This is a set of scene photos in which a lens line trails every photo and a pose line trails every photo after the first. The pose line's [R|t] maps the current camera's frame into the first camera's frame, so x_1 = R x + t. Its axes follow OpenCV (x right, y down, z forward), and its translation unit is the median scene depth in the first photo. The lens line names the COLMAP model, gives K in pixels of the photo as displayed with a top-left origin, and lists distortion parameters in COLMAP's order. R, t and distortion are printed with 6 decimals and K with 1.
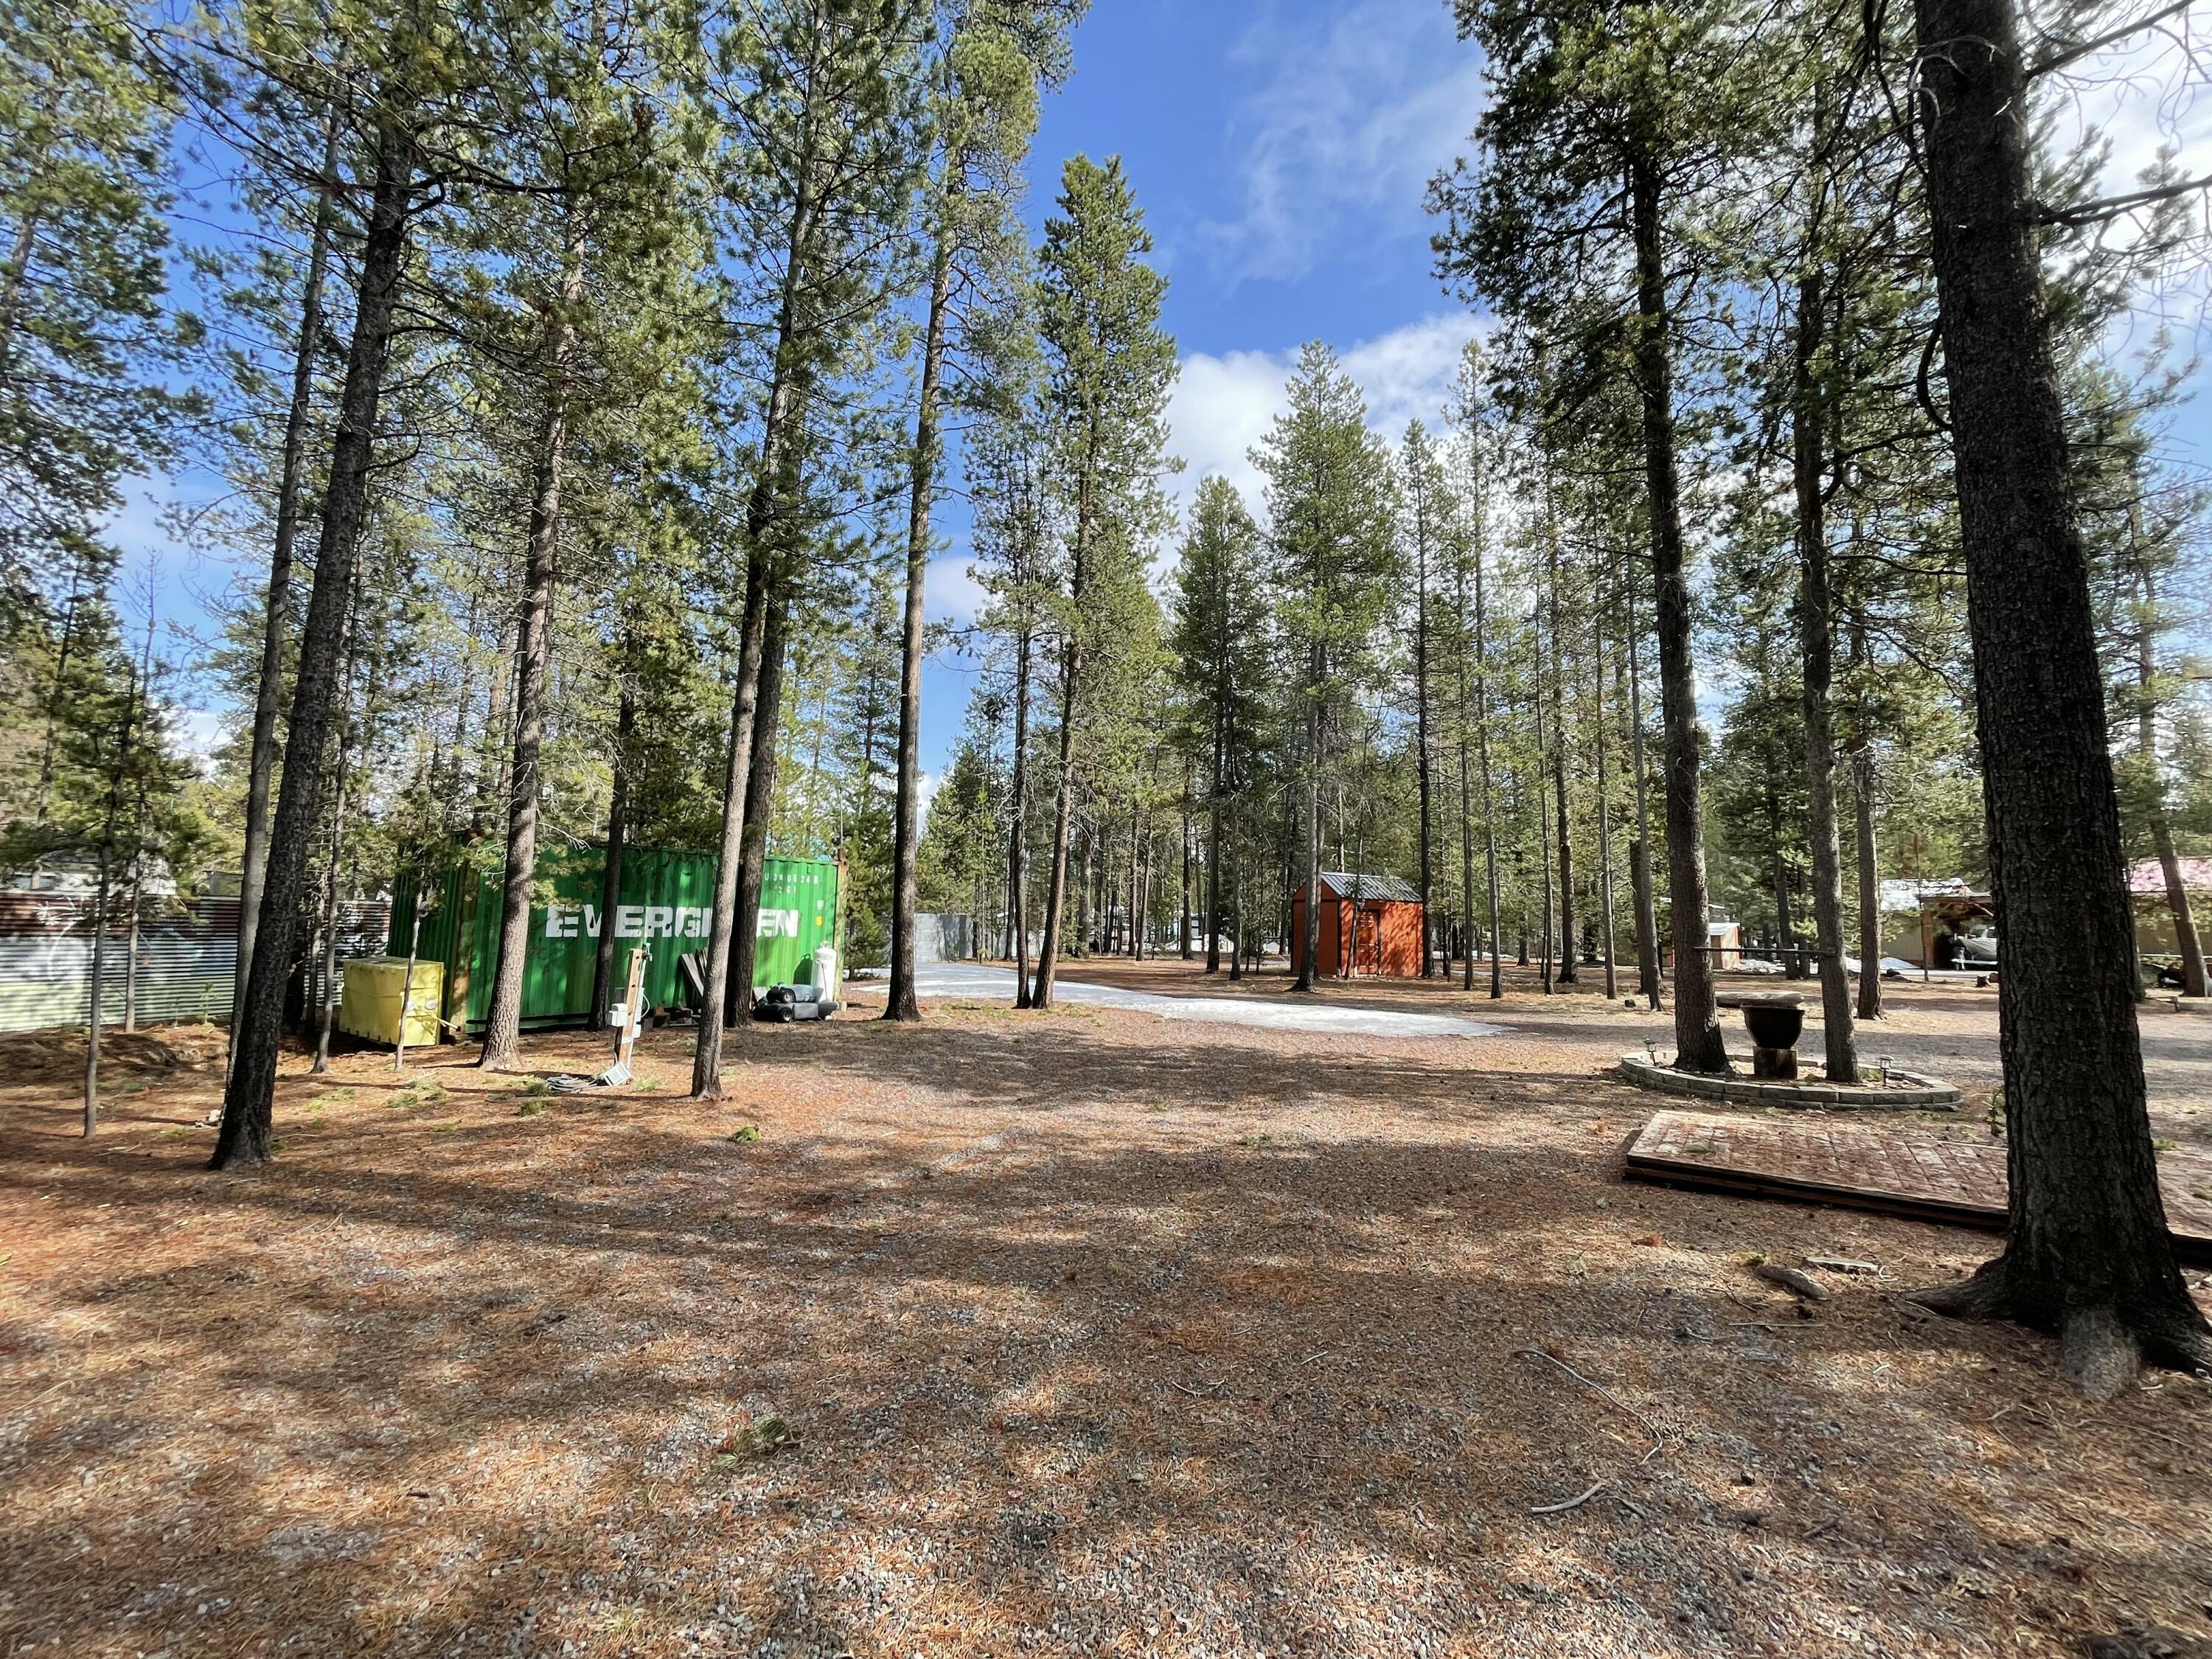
lens RADIAL K [[881.3, 0, 1110.2], [0, 881.3, 821.6], [0, 0, 1]] dist [0.001079, 0.000168]
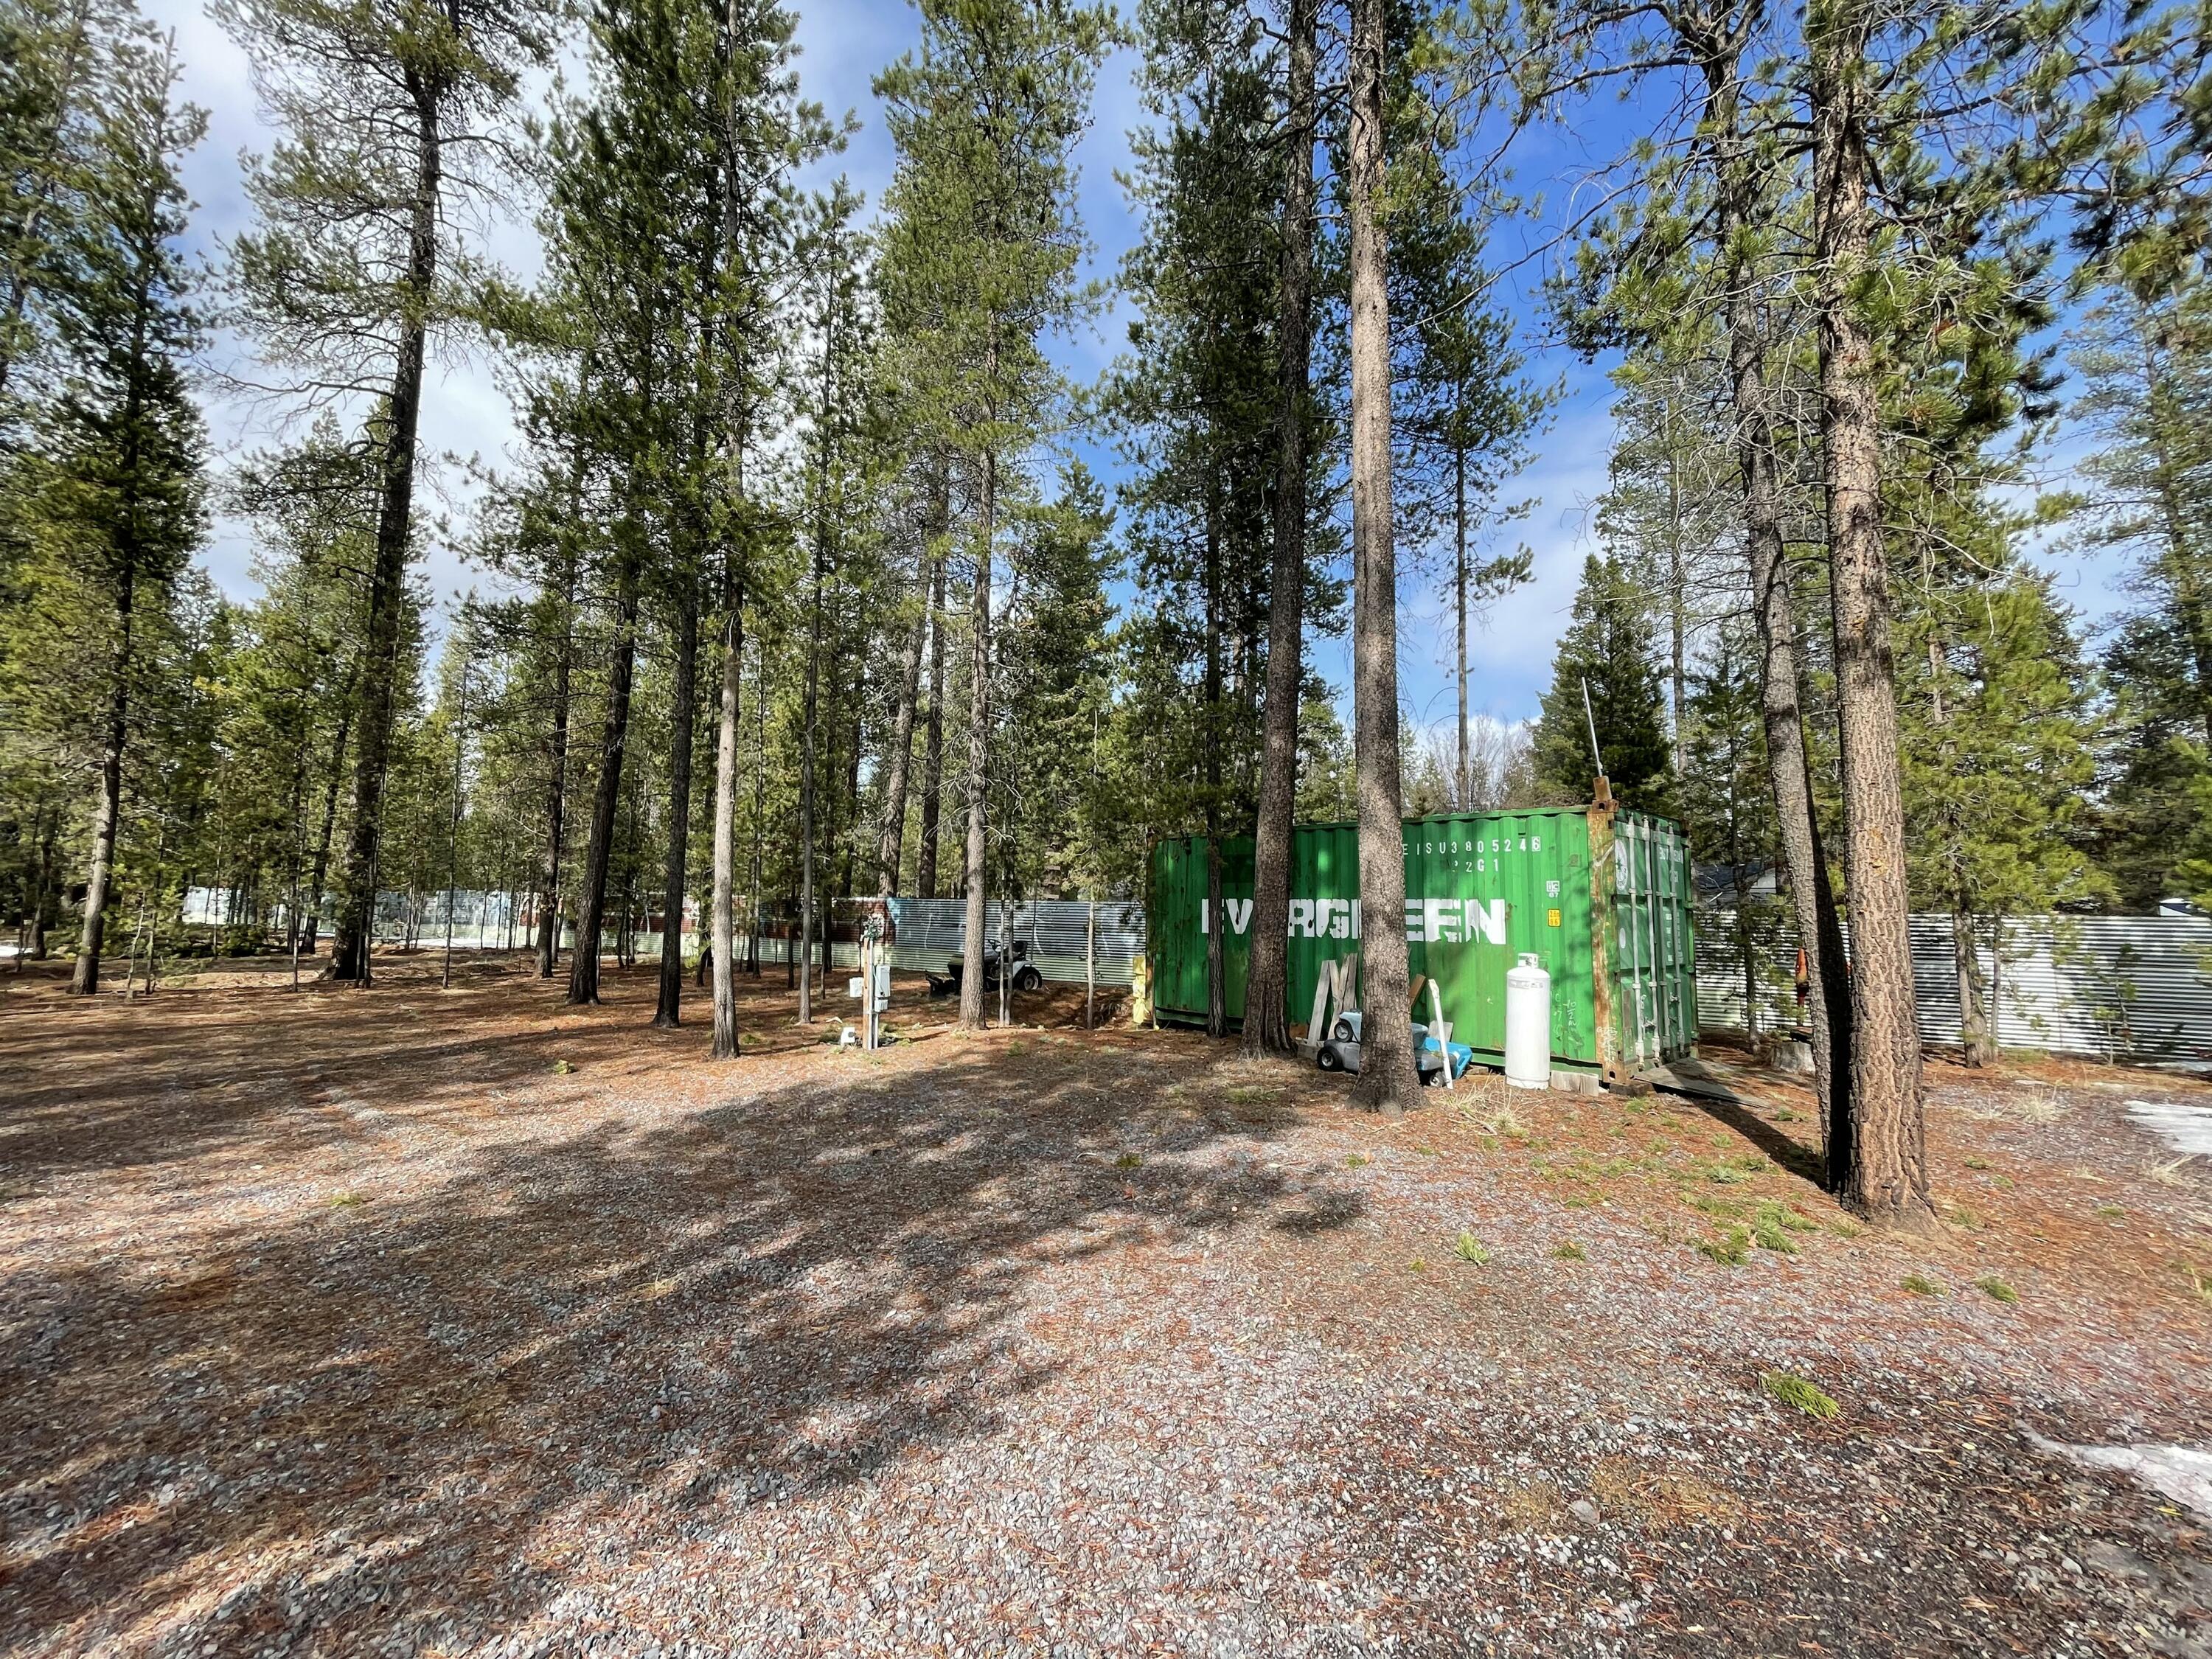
lens RADIAL K [[881.3, 0, 1107.6], [0, 881.3, 827.3], [0, 0, 1]] dist [0.001079, 0.000168]
pose [[0.771300, -0.073844, -0.632173, -0.143009], [0.084744, 0.996318, -0.012986, 0.028972], [0.630804, -0.043557, 0.774718, 0.293780]]
